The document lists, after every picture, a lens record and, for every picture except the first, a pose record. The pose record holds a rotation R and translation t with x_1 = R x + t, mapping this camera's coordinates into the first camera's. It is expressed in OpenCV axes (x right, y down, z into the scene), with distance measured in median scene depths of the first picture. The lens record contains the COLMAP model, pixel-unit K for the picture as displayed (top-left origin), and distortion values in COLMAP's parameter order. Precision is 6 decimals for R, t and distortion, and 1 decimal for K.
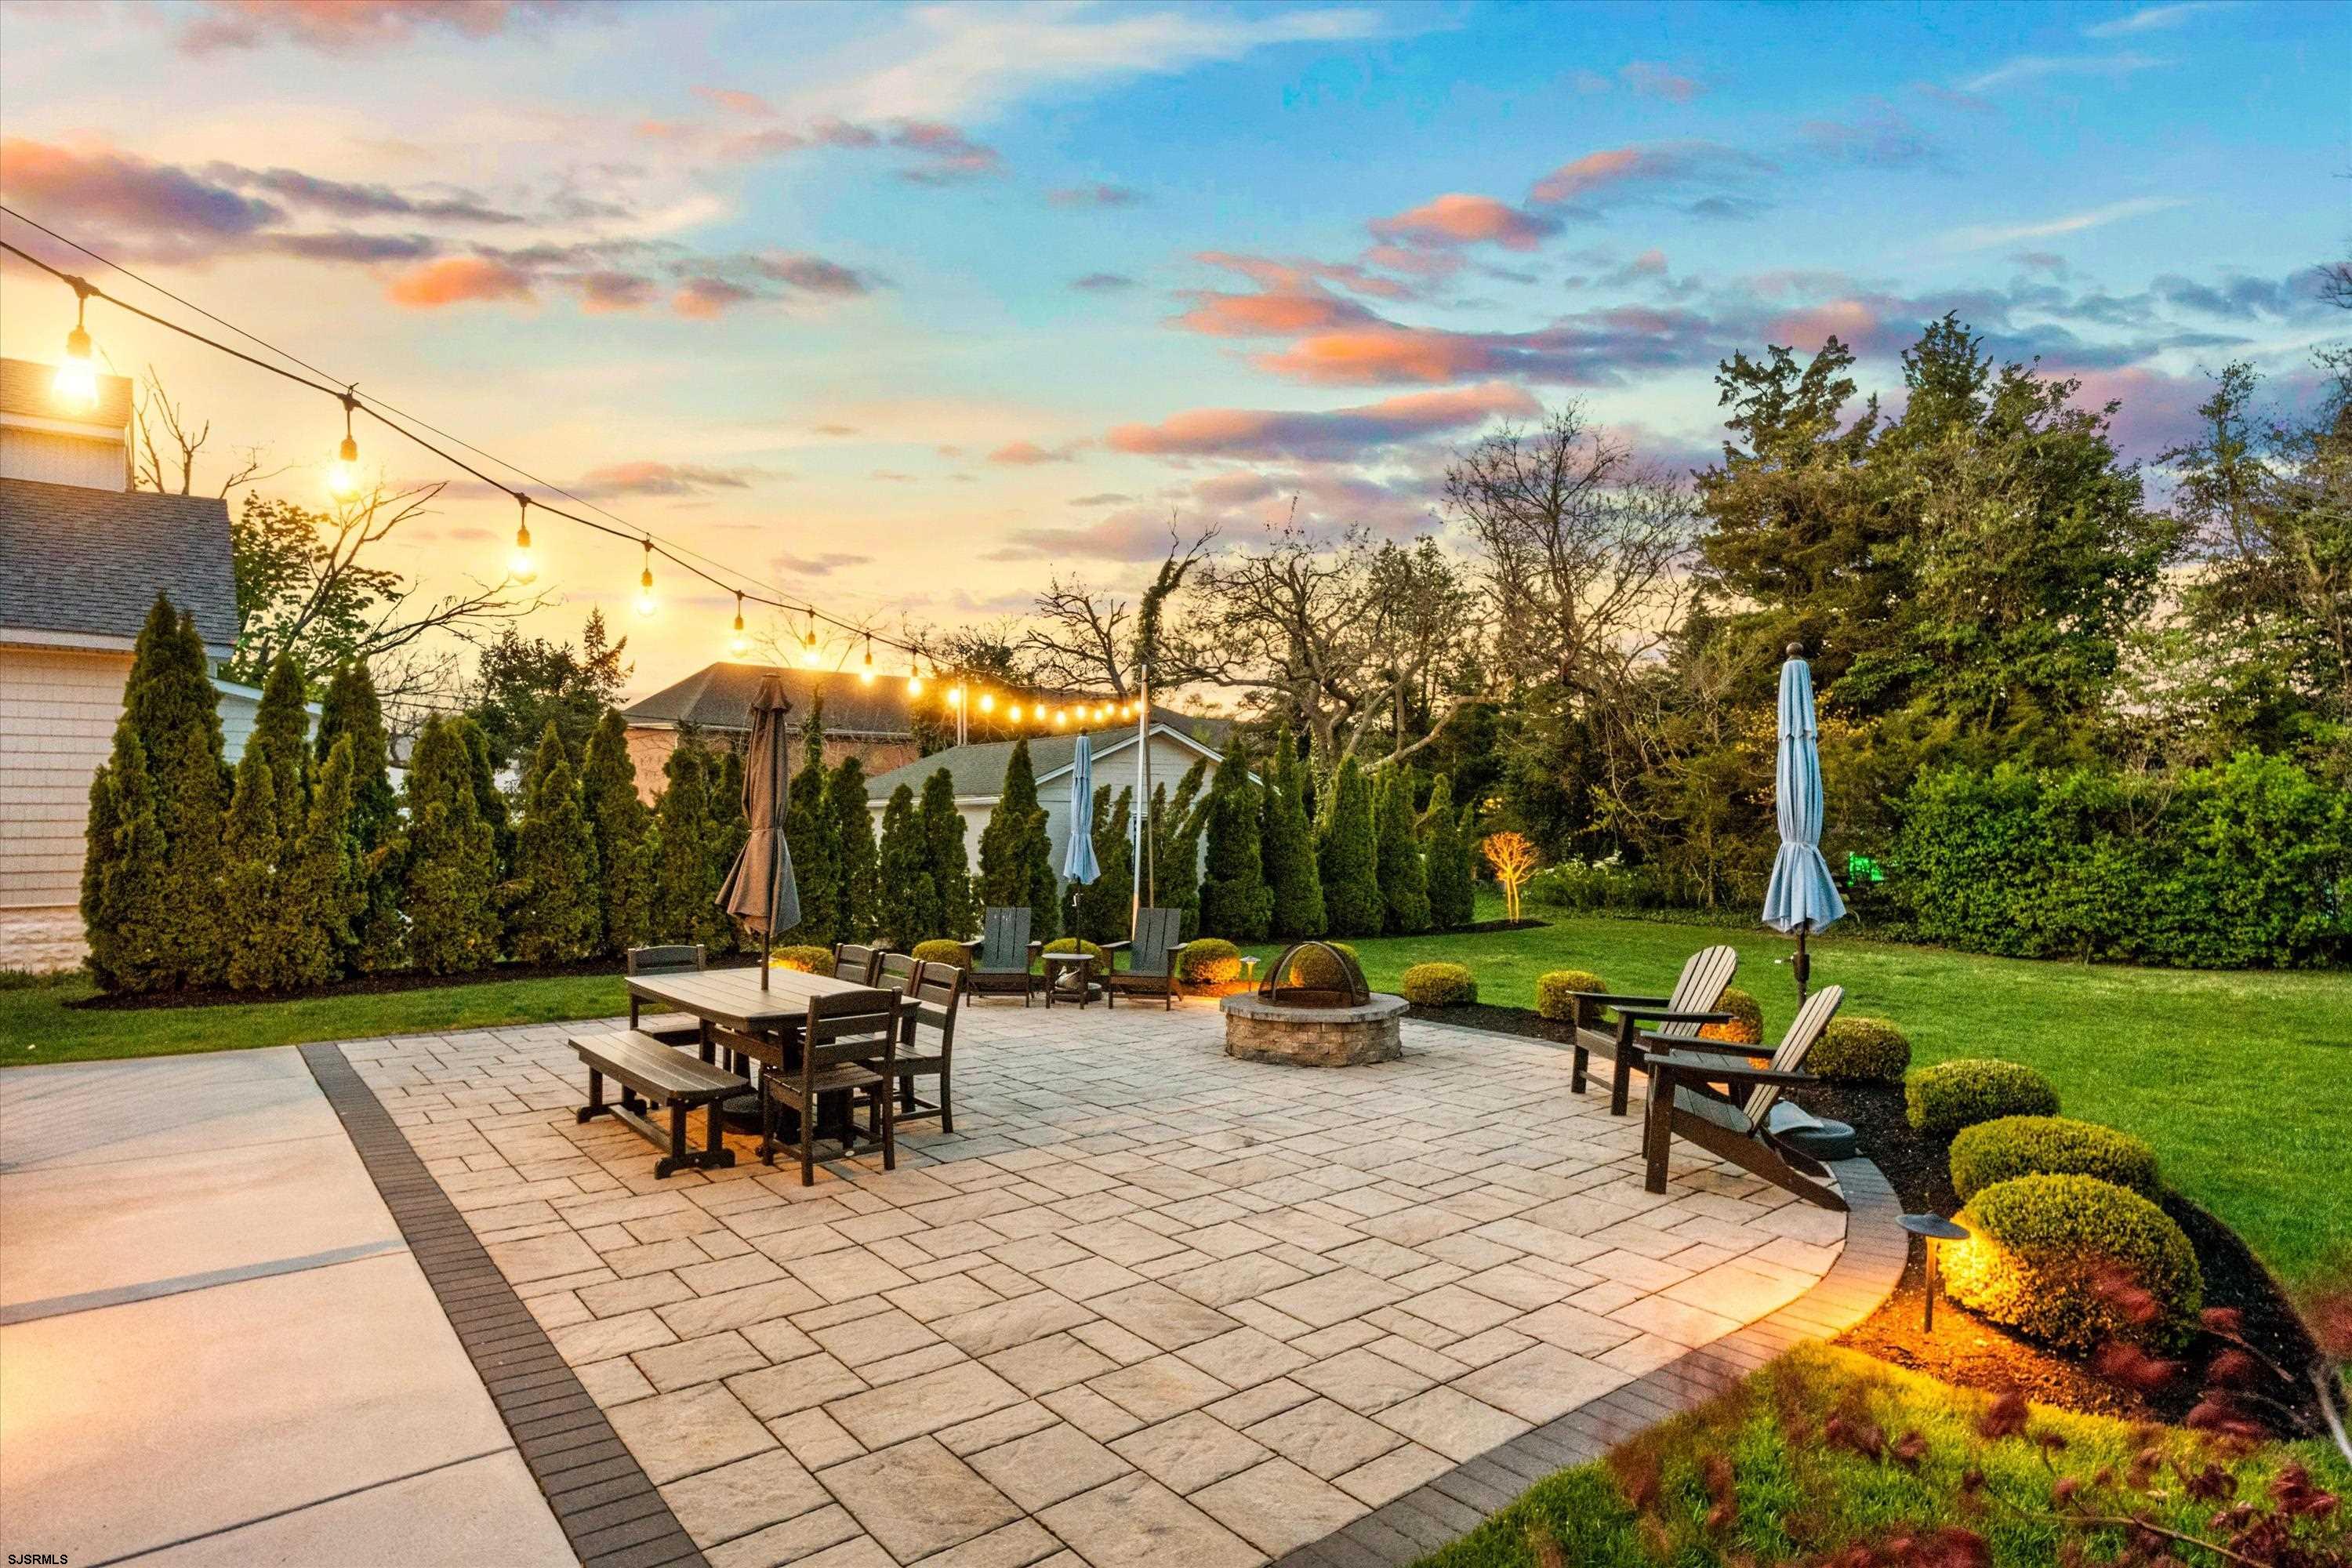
lens RADIAL K [[1270.2, 0, 1175.2], [0, 1270.2, 828.0], [0, 0, 1]] dist [-0.000989, -0.000221]
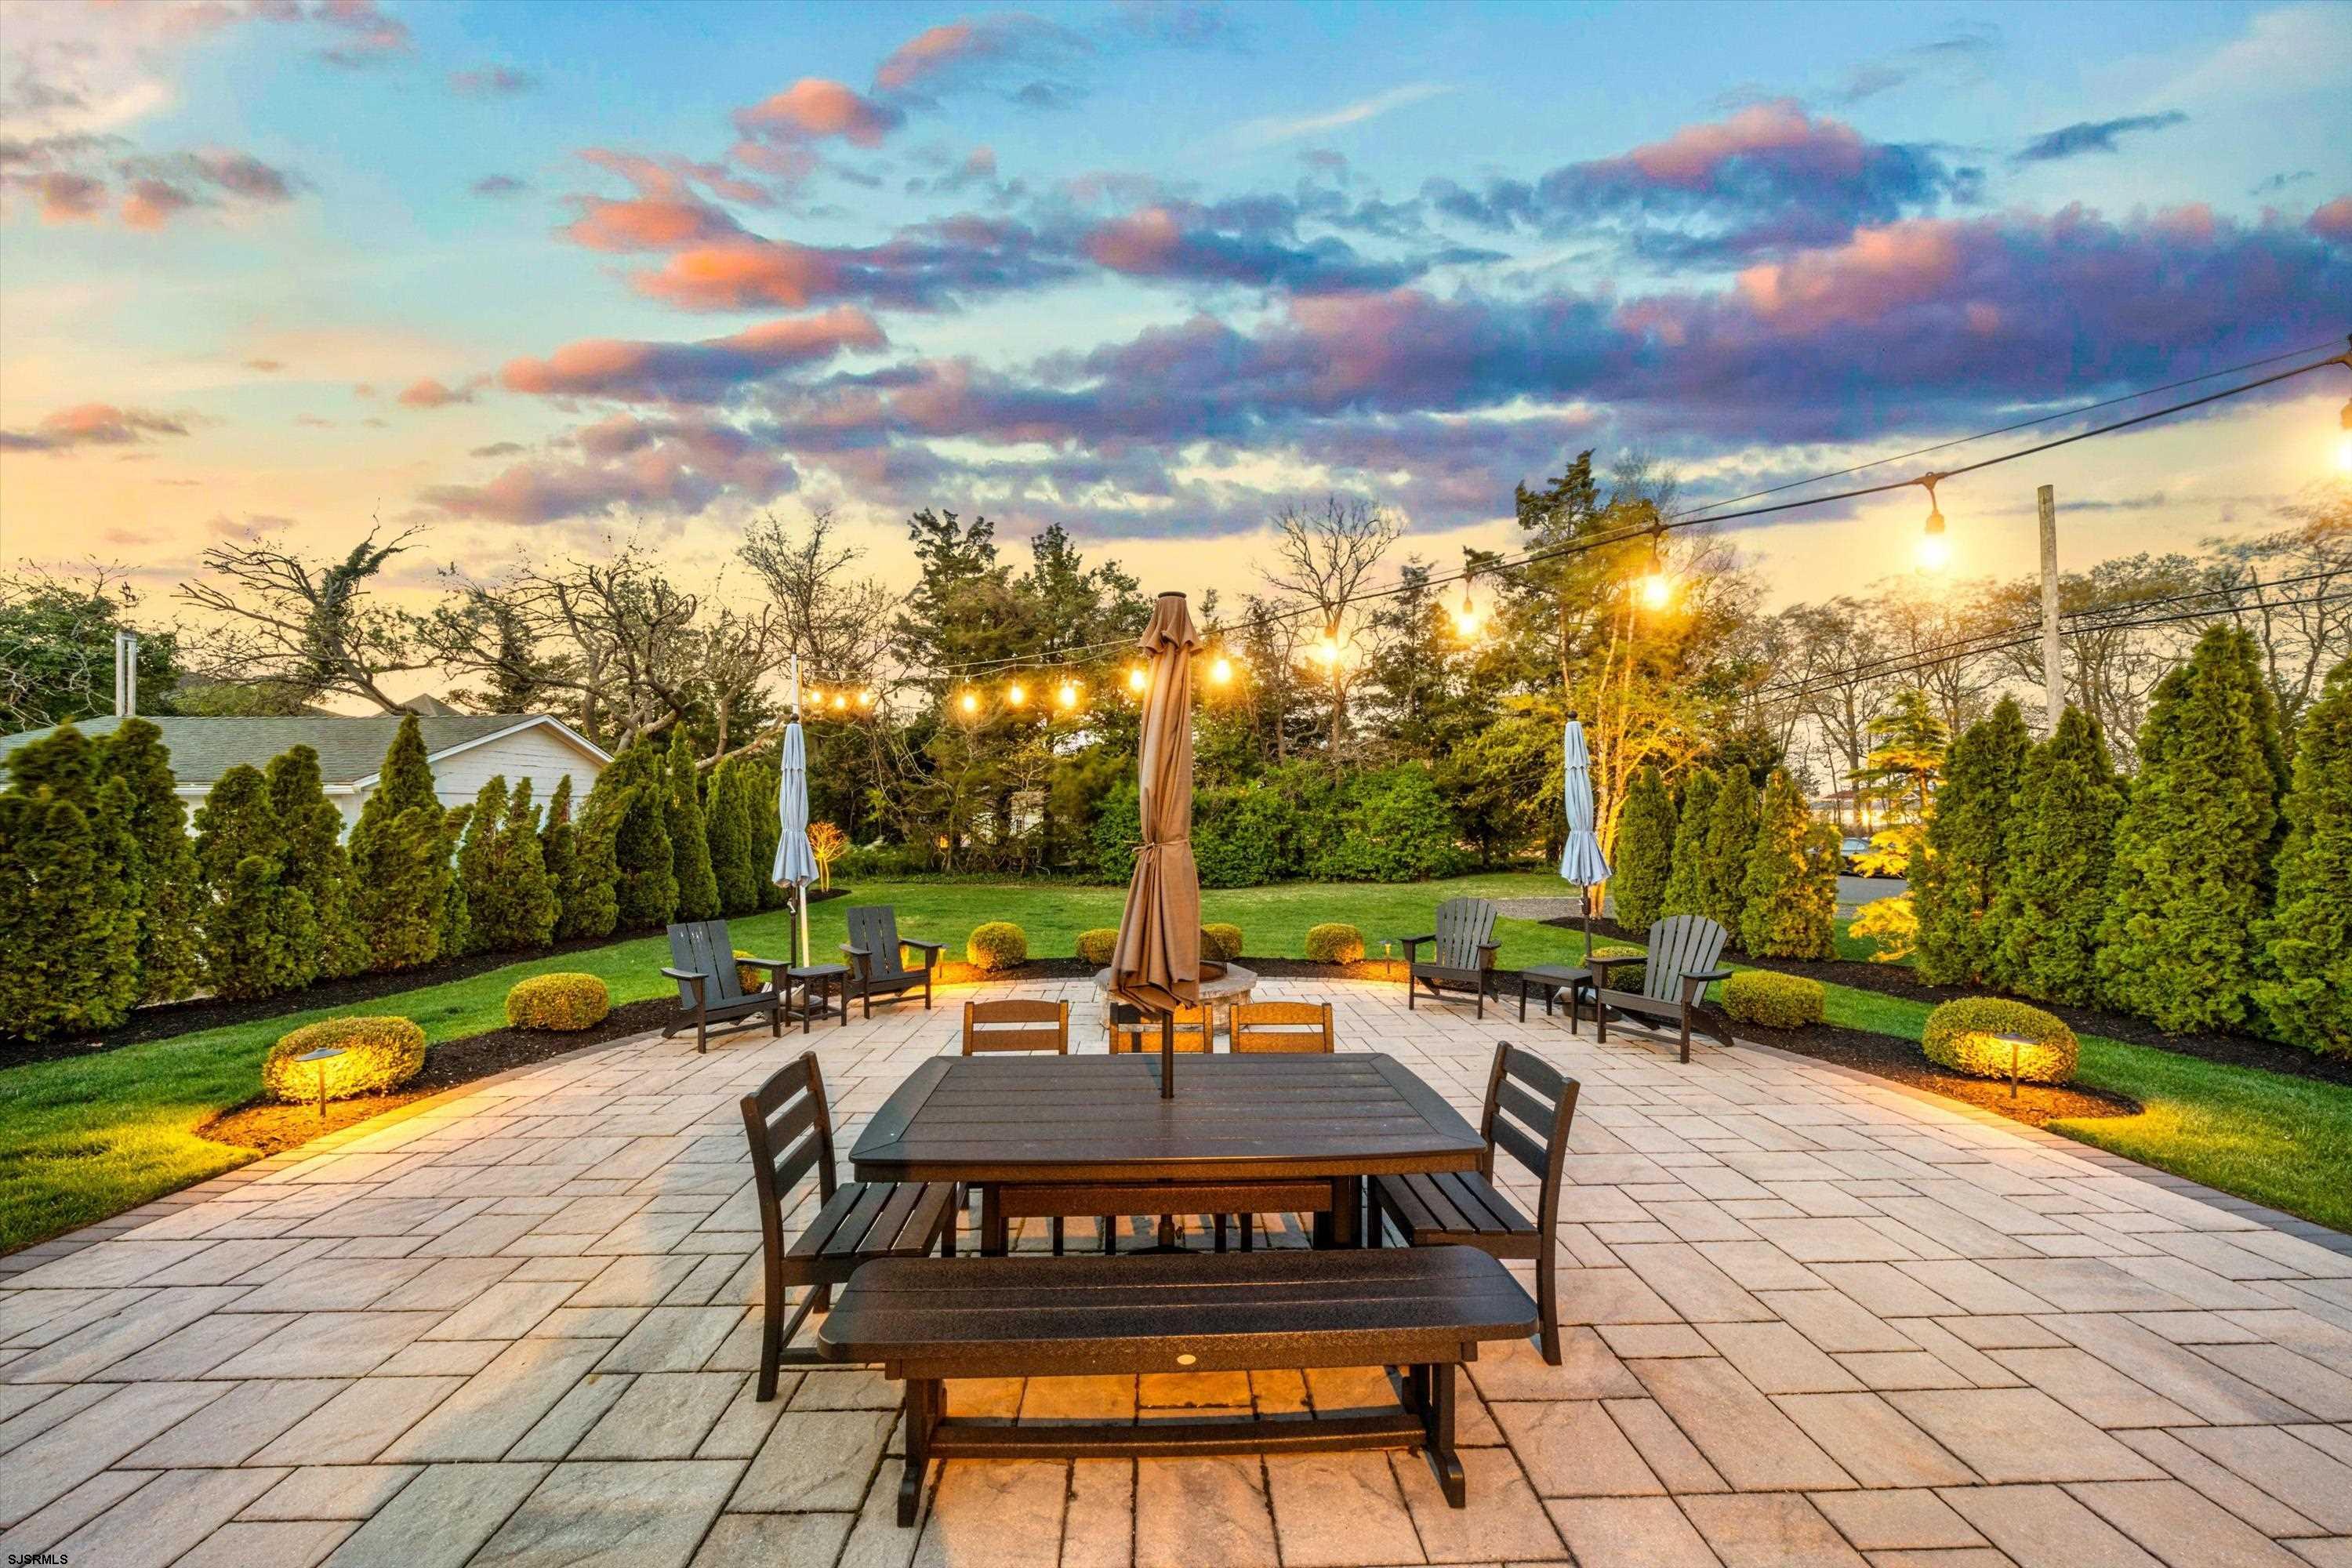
lens RADIAL K [[802.0, 0, 1171.6], [0, 802.0, 819.6], [0, 0, 1]] dist [-0.004297, -0.000085]
pose [[0.599412, -0.006218, 0.800416, -0.235450], [0.003838, 0.999981, 0.004894, -0.003261], [-0.800431, 0.000138, 0.599425, 0.284373]]
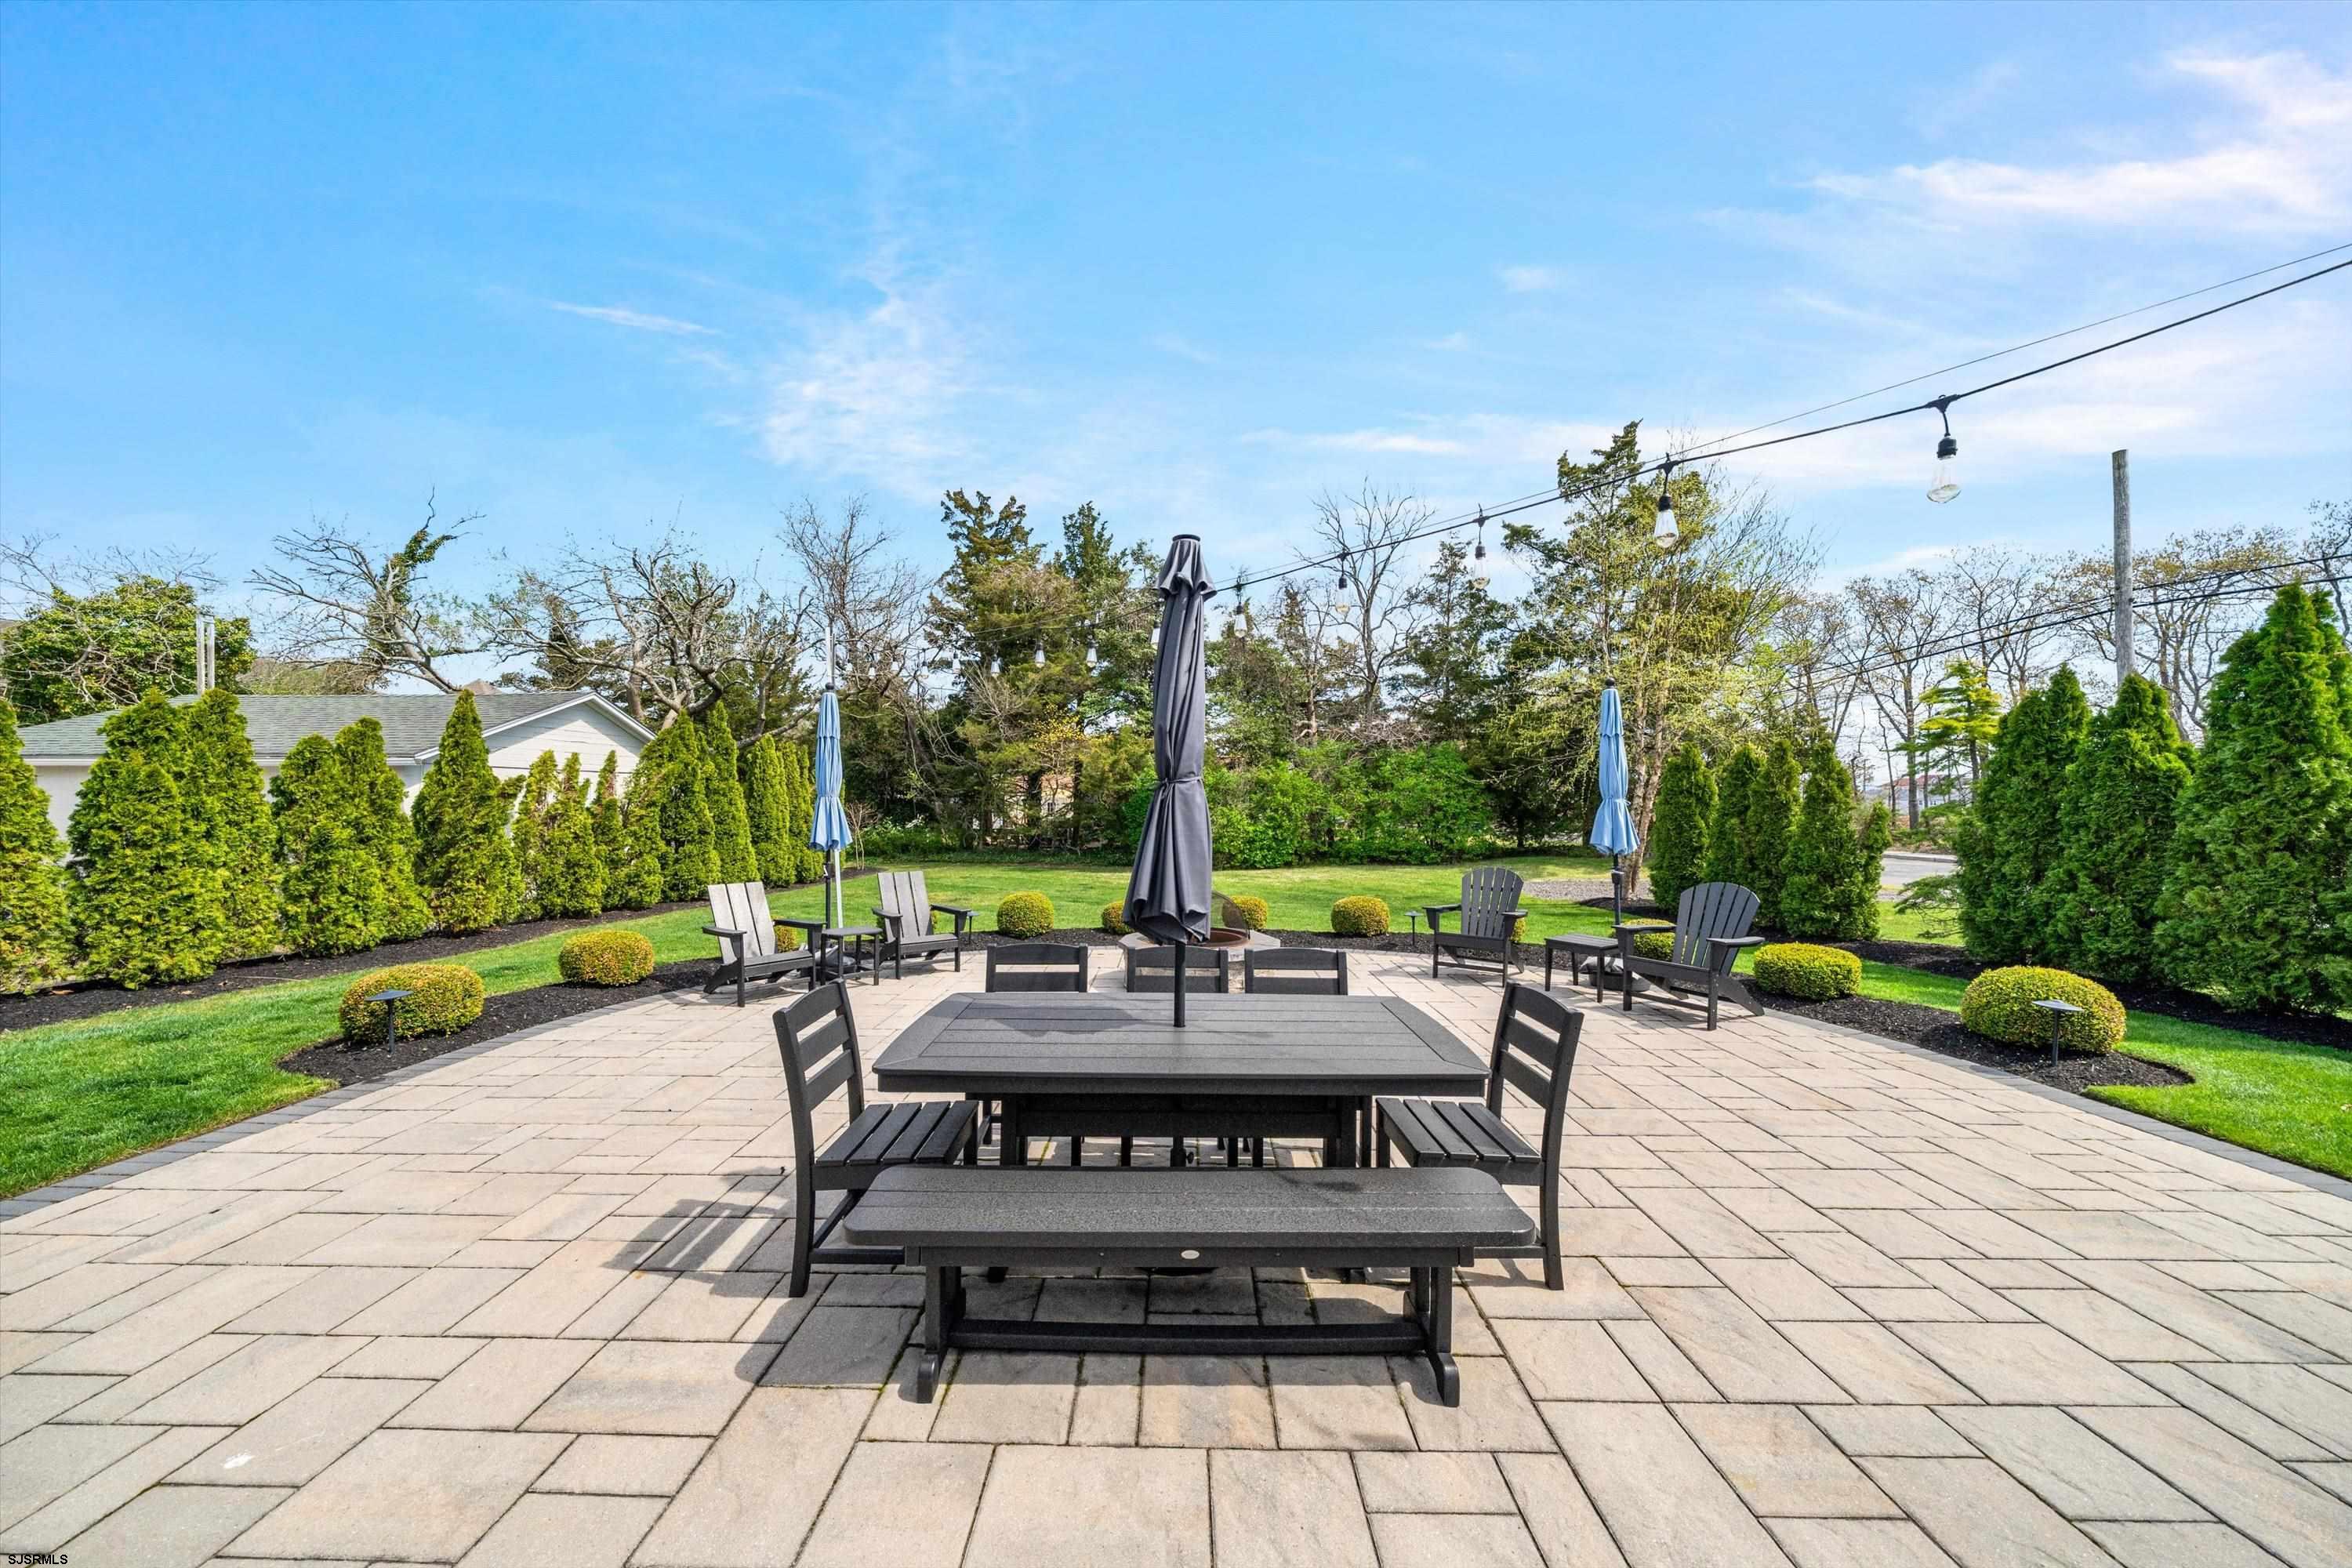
lens RADIAL K [[804.5, 0, 1170.9], [0, 804.5, 820.9], [0, 0, 1]] dist [-0.005991, 0.000129]
pose [[0.631295, -0.018415, 0.775324, -0.236690], [0.000840, 0.999734, 0.023061, 0.005500], [-0.775542, -0.013907, 0.631143, 0.279281]]
